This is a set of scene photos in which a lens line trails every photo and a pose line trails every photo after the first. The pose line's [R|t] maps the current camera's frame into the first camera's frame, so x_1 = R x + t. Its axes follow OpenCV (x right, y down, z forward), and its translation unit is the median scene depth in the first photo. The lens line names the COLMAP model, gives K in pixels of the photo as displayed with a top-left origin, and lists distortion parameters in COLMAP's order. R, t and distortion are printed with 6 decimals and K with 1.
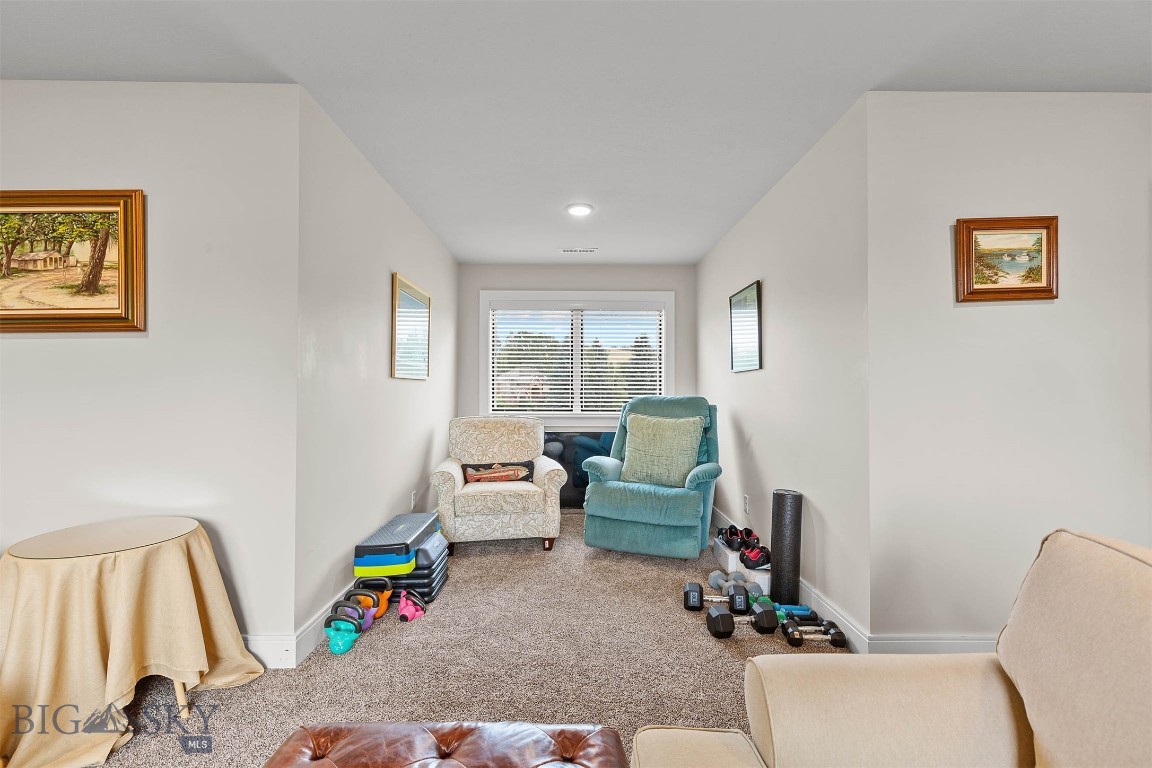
lens RADIAL K [[514.3, 0, 572.0], [0, 514.3, 381.7], [0, 0, 1]] dist [0.004107, 0.000046]
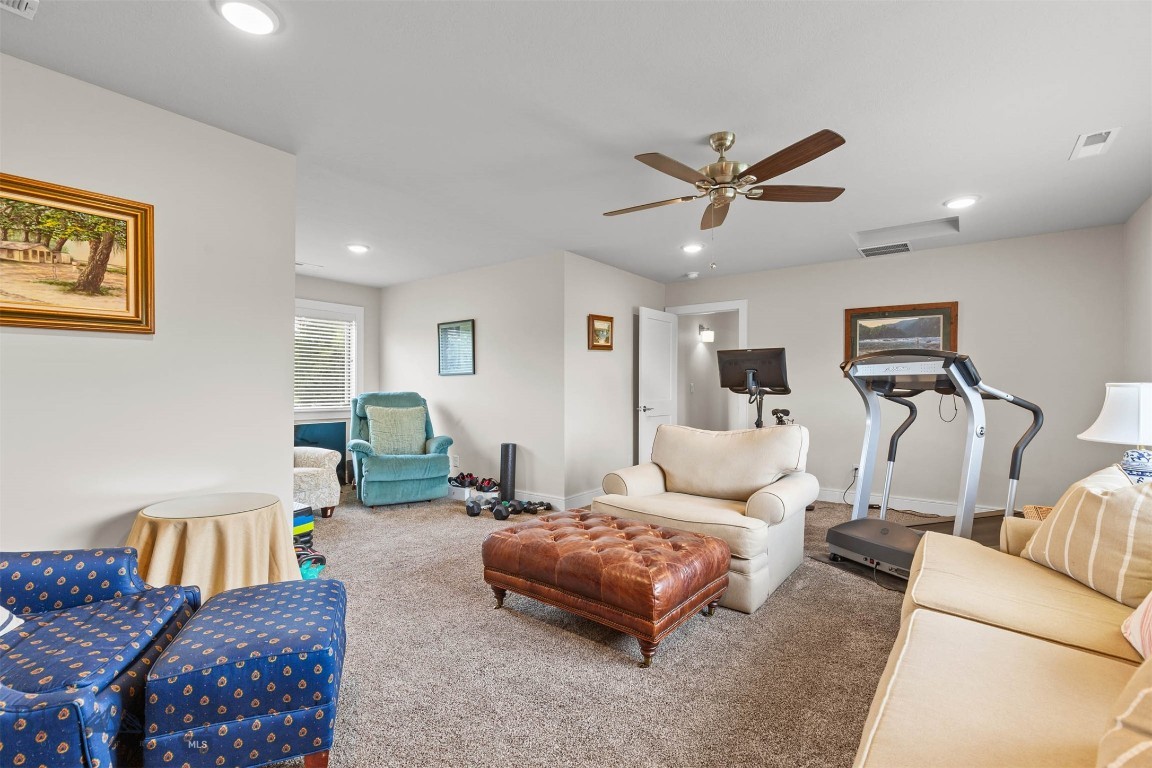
lens RADIAL K [[514.3, 0, 577.2], [0, 514.3, 389.2], [0, 0, 1]] dist [0.004107, 0.000046]
pose [[0.612894, -0.003521, 0.790157, -1.149625], [-0.011985, 0.999834, 0.013752, -0.007021], [-0.790074, -0.017898, 0.612750, -0.392042]]
